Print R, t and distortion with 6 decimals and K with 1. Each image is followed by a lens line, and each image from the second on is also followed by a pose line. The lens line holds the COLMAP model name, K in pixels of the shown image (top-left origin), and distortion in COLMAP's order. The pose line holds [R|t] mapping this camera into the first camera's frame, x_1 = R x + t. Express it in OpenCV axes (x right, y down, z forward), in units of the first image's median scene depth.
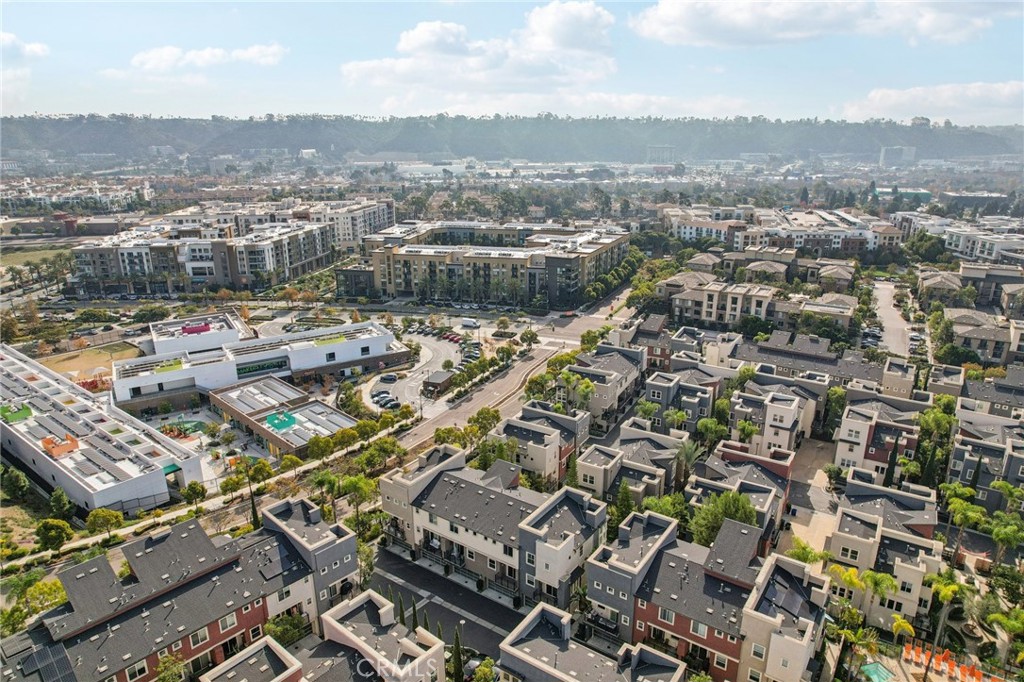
lens RADIAL K [[656.1, 0, 514.3], [0, 656.1, 337.9], [0, 0, 1]] dist [-0.072400, 0.066028]
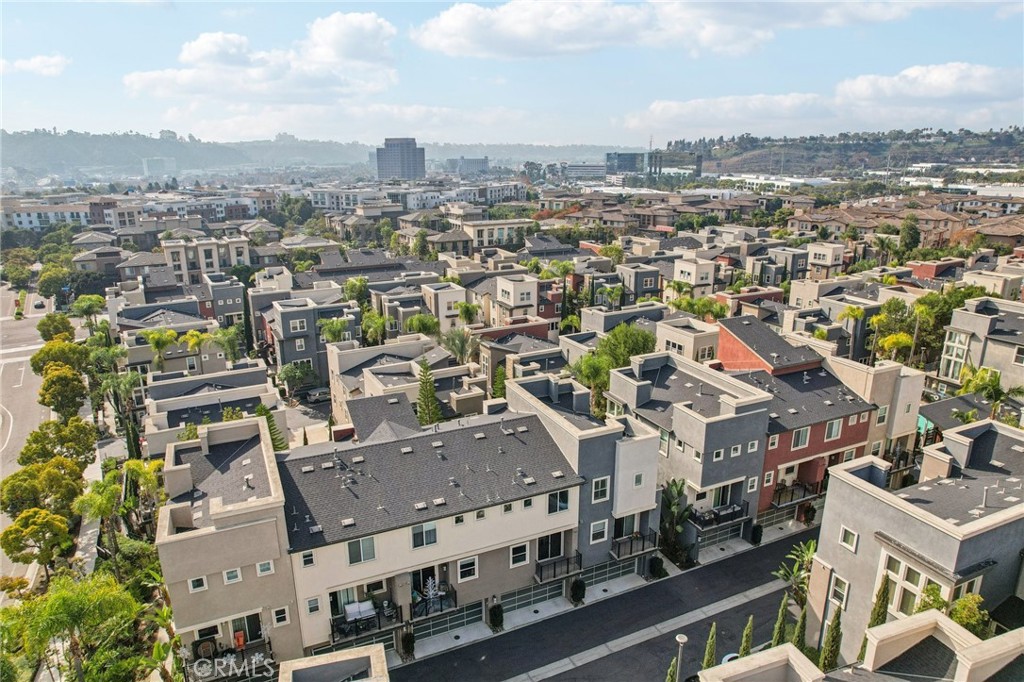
lens RADIAL K [[656.9, 0, 518.7], [0, 656.9, 342.7], [0, 0, 1]] dist [-0.073346, 0.065726]
pose [[0.506254, -0.243592, 0.827267, -0.187520], [0.263724, 0.957052, 0.120419, 0.064033], [-0.821070, 0.157208, 0.548753, 0.331834]]
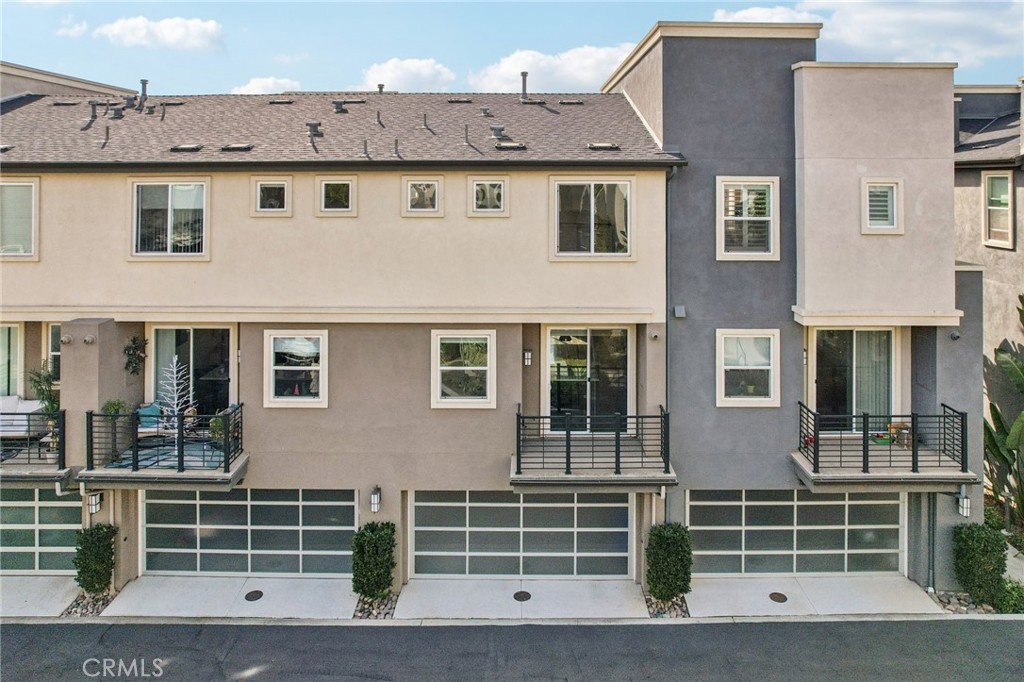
lens RADIAL K [[687.9, 0, 515.0], [0, 687.9, 173.1], [0, 0, 1]] dist [-0.026553, -0.000800]
pose [[0.824965, 0.006795, 0.565143, -0.056144], [0.168562, 0.951463, -0.257496, 0.162729], [-0.539463, 0.307687, 0.783779, 0.396825]]
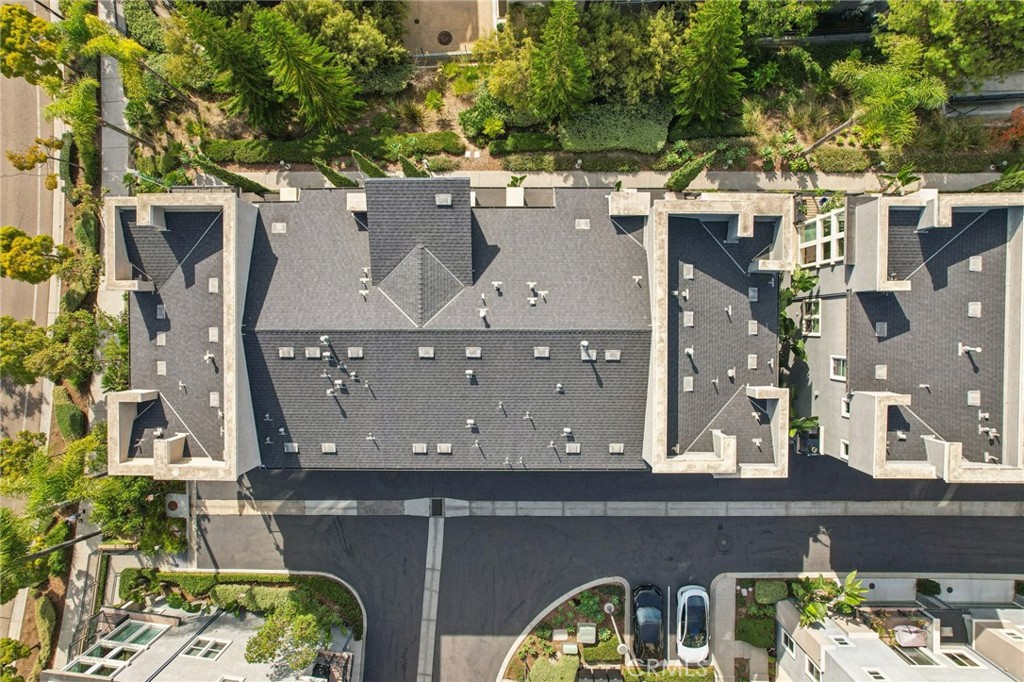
lens RADIAL K [[656.8, 0, 511.8], [0, 656.8, 339.8], [0, 0, 1]] dist [-0.074508, 0.068815]
pose [[0.824035, -0.566253, -0.017972, -0.004298], [0.177645, 0.228134, 0.957287, -0.030314], [-0.537966, -0.792031, 0.288582, 0.442735]]
